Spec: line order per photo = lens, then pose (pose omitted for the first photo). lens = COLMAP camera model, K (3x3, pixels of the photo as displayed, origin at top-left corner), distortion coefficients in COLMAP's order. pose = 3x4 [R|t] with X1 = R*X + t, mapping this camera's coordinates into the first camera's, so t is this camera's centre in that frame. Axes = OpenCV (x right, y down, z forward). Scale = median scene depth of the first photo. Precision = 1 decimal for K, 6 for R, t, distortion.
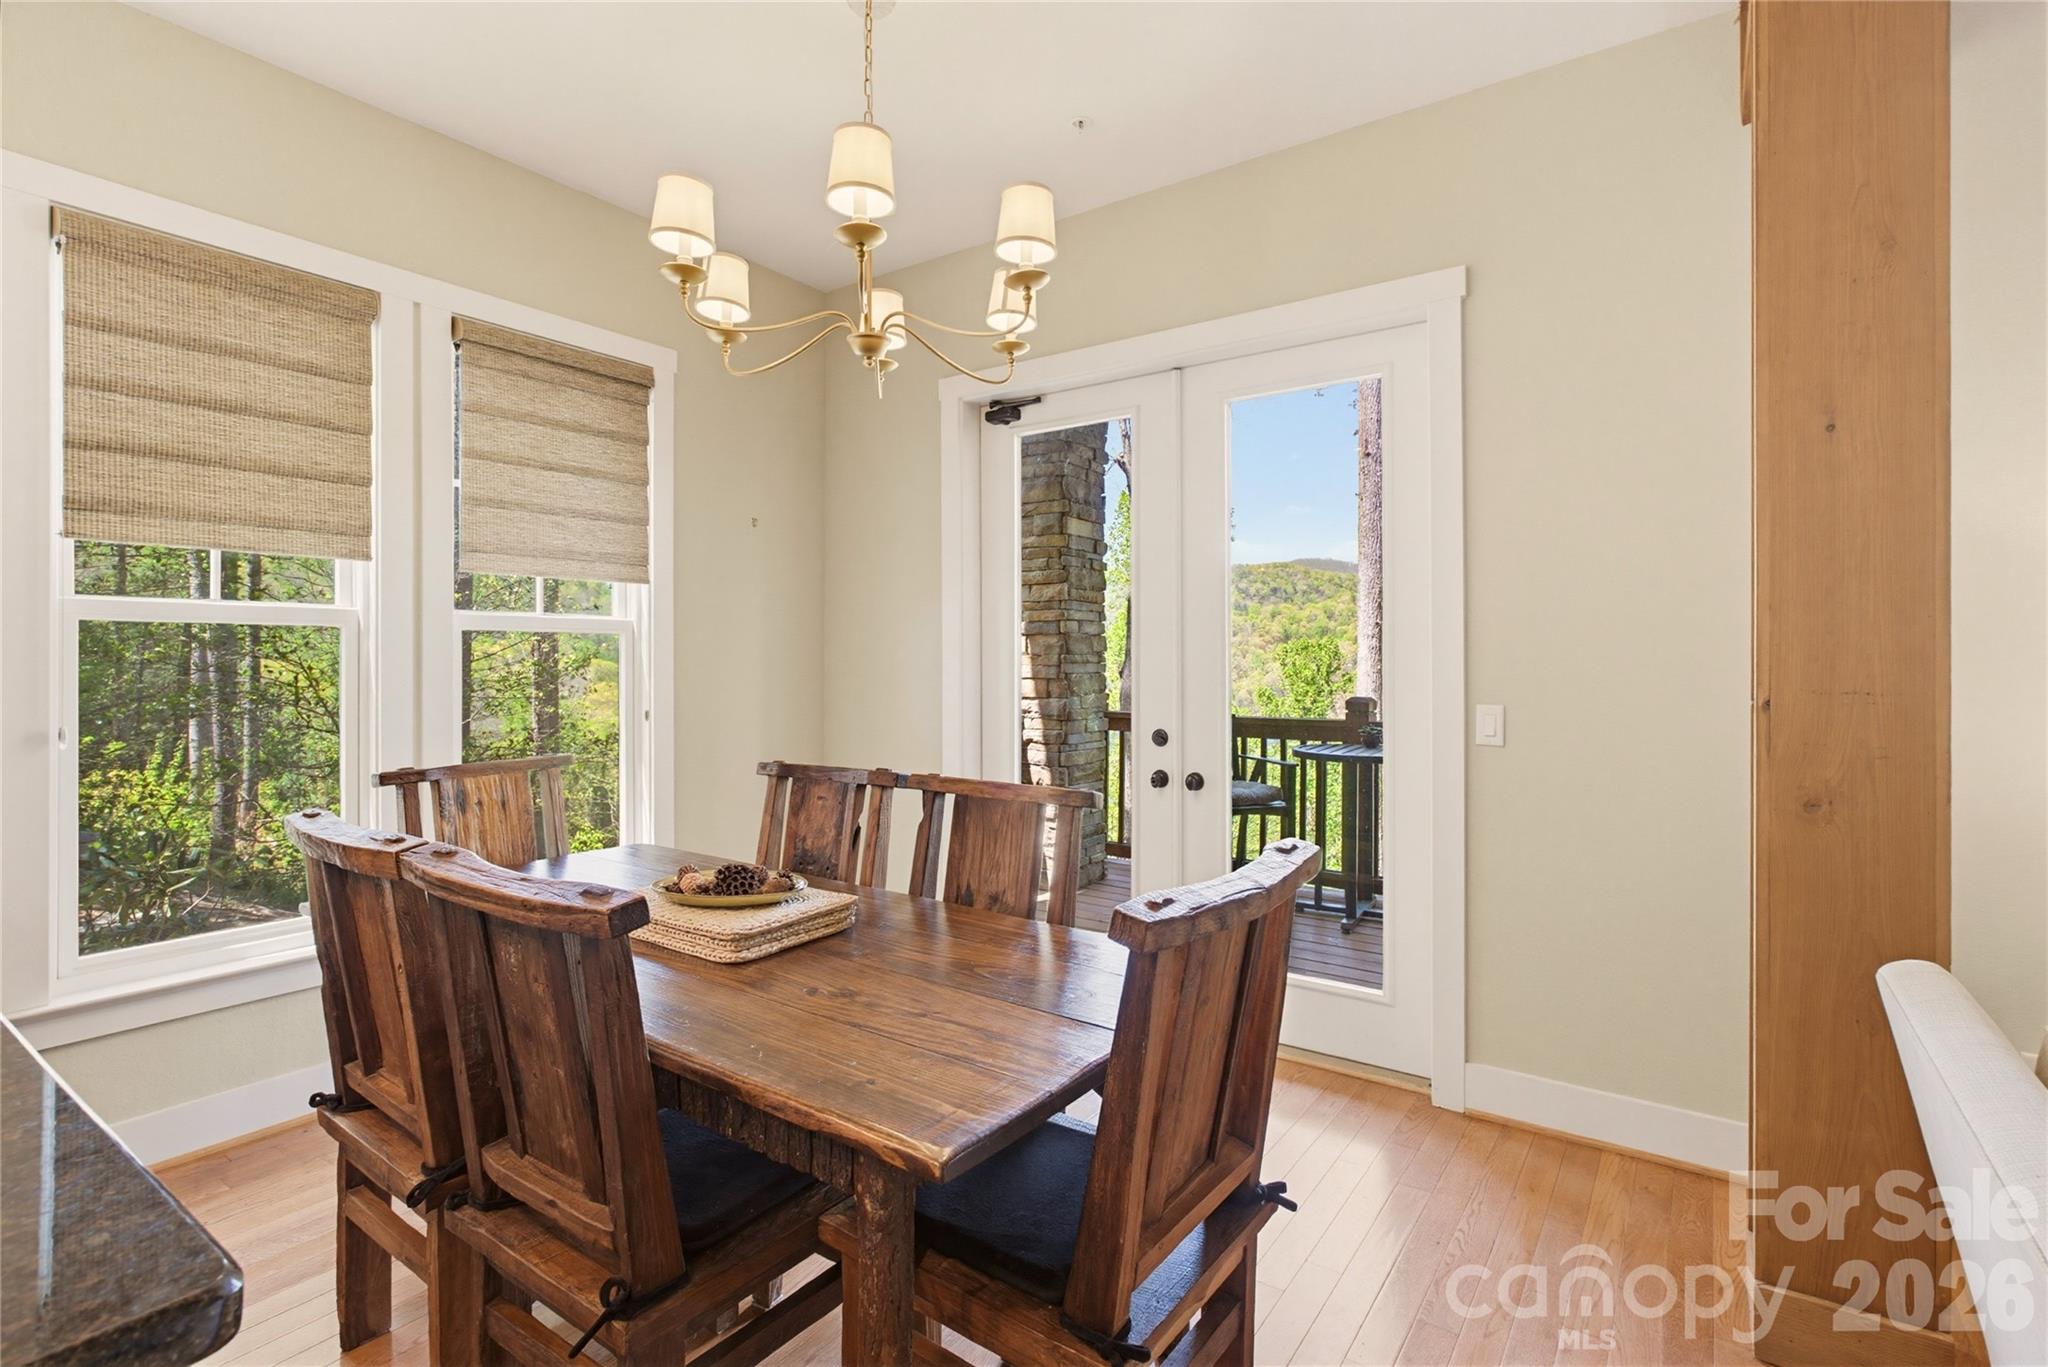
lens RADIAL K [[981.3, 0, 1021.9], [0, 981.3, 677.6], [0, 0, 1]] dist [-0.007581, 0.001120]
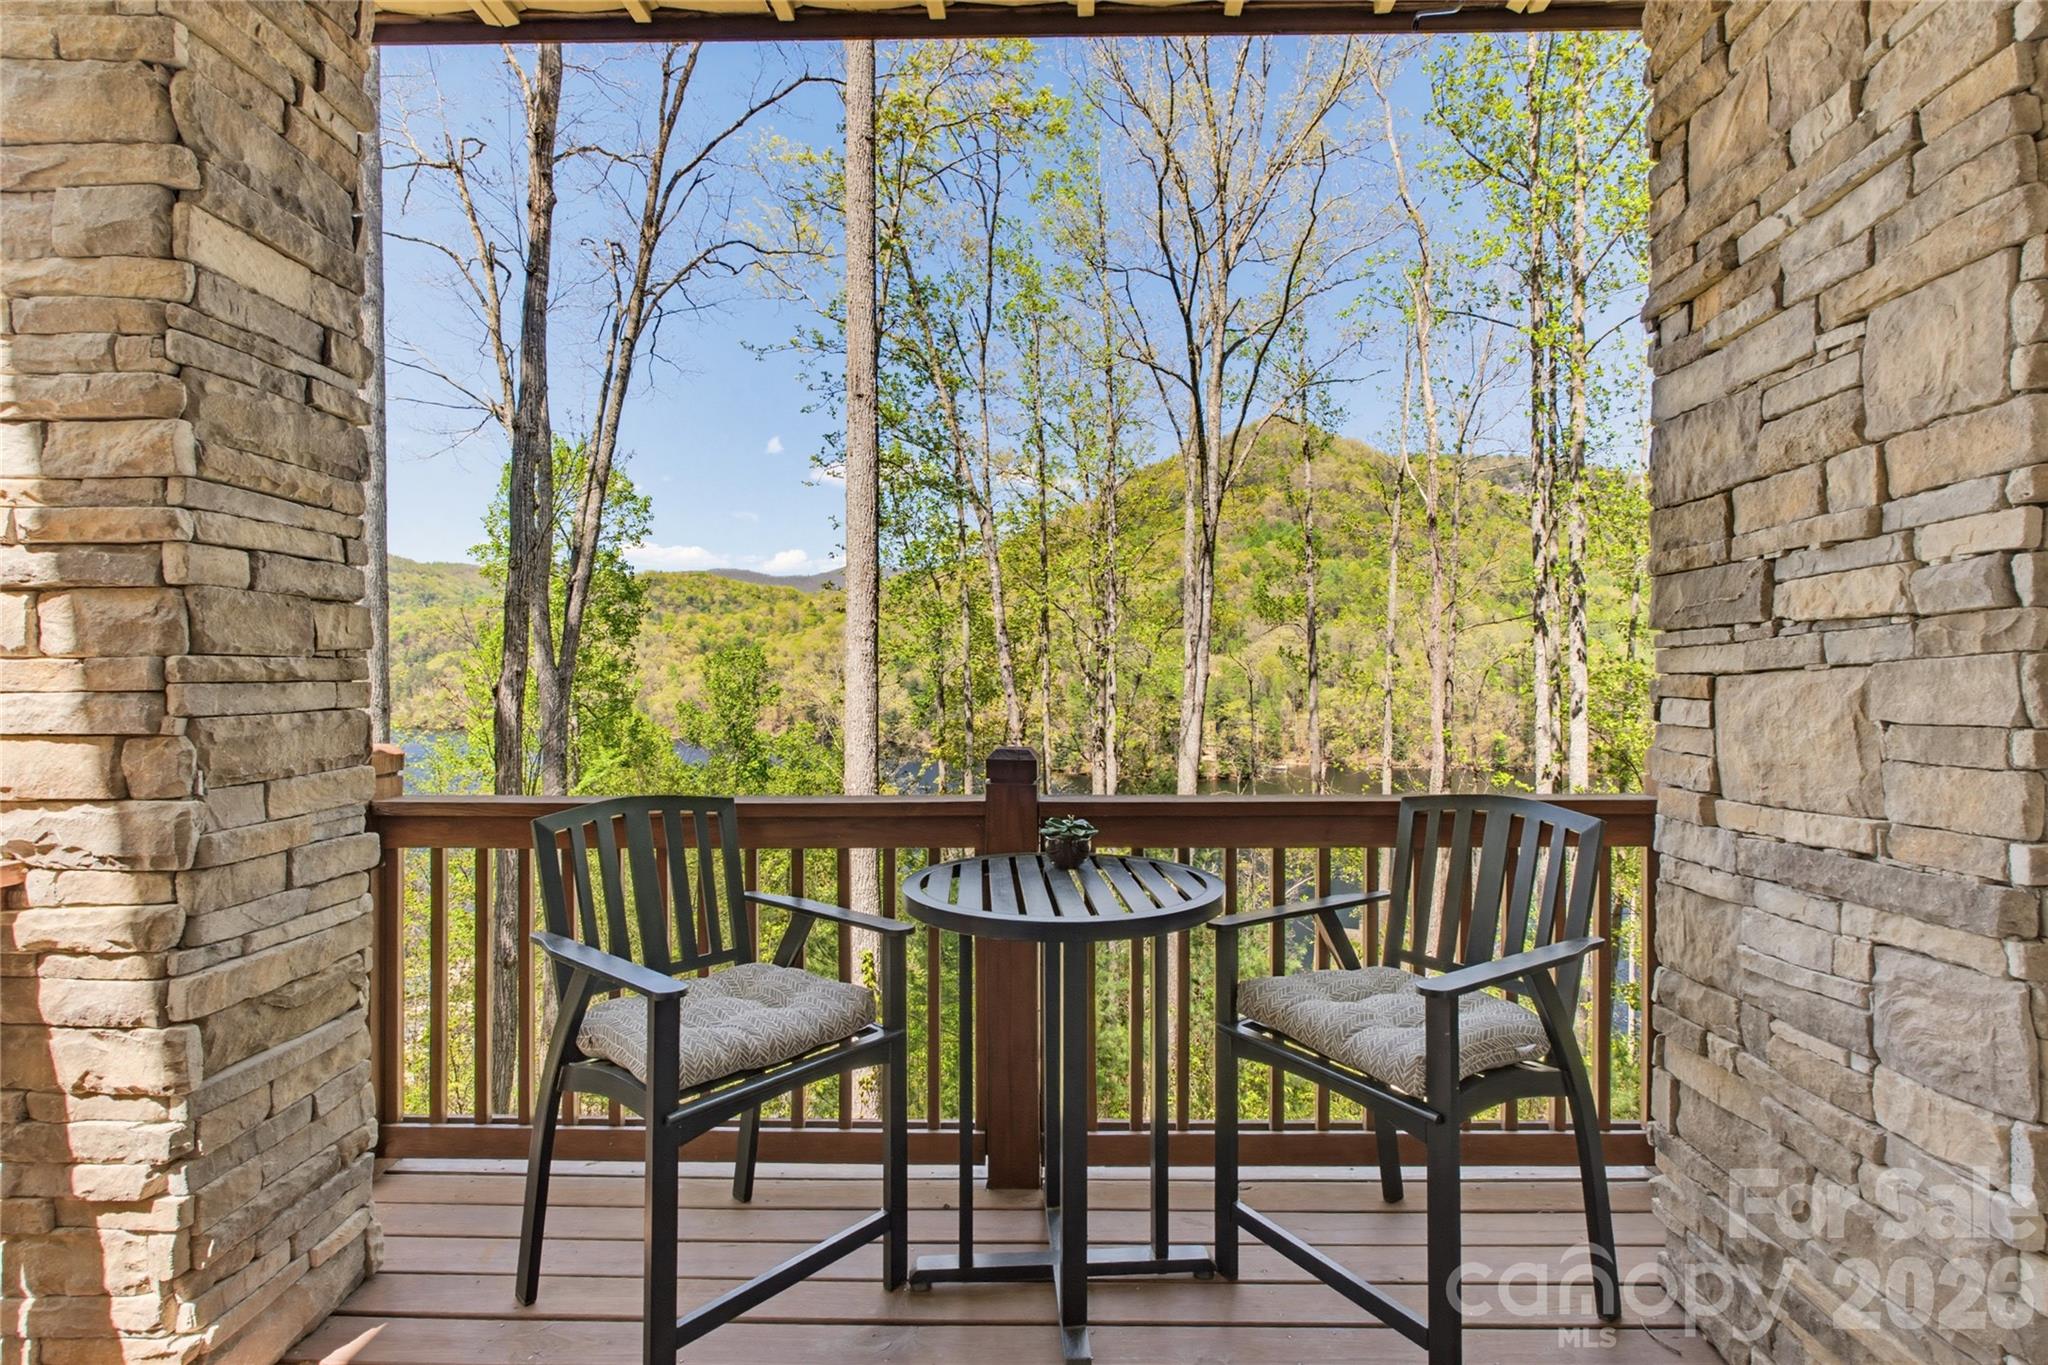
lens RADIAL K [[981.3, 0, 1037.5], [0, 981.3, 679.0], [0, 0, 1]] dist [-0.007581, 0.001120]
pose [[0.829854, -0.005033, 0.557957, 0.094190], [0.010679, 0.999919, -0.006864, -0.011354], [-0.557878, 0.011654, 0.829841, 0.595239]]
